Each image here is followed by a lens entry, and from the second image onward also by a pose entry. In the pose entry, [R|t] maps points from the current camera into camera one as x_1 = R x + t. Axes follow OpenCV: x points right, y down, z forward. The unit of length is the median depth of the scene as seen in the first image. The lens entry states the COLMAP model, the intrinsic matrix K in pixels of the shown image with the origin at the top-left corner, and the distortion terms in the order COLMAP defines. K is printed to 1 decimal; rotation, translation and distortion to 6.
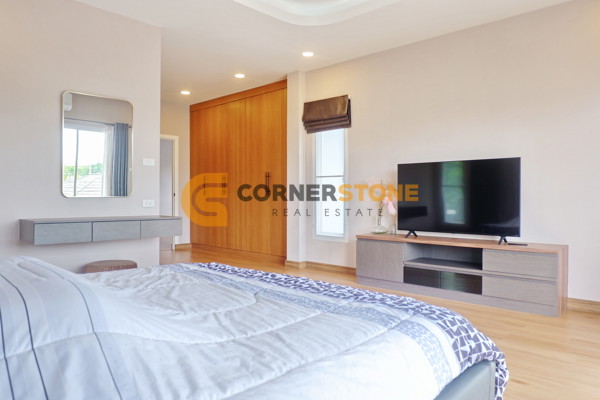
lens RADIAL K [[422.3, 0, 297.8], [0, 422.3, 197.1], [0, 0, 1]] dist [-0.025666, 0.001785]
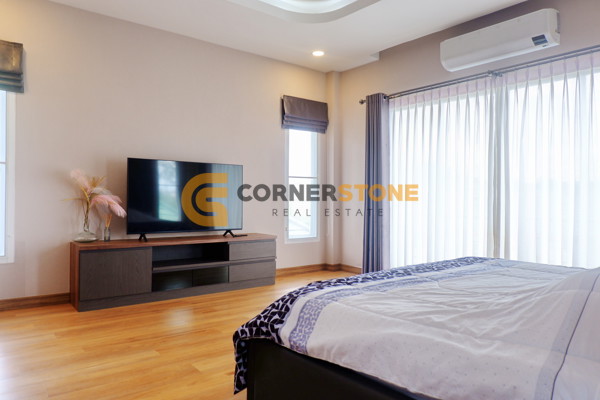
lens RADIAL K [[422.3, 0, 295.3], [0, 422.3, 202.5], [0, 0, 1]] dist [-0.025666, 0.001785]
pose [[0.150727, -0.009516, 0.988530, -0.700851], [-0.010286, 0.999884, 0.011194, -0.000700], [-0.988522, -0.011855, 0.150612, 0.674730]]
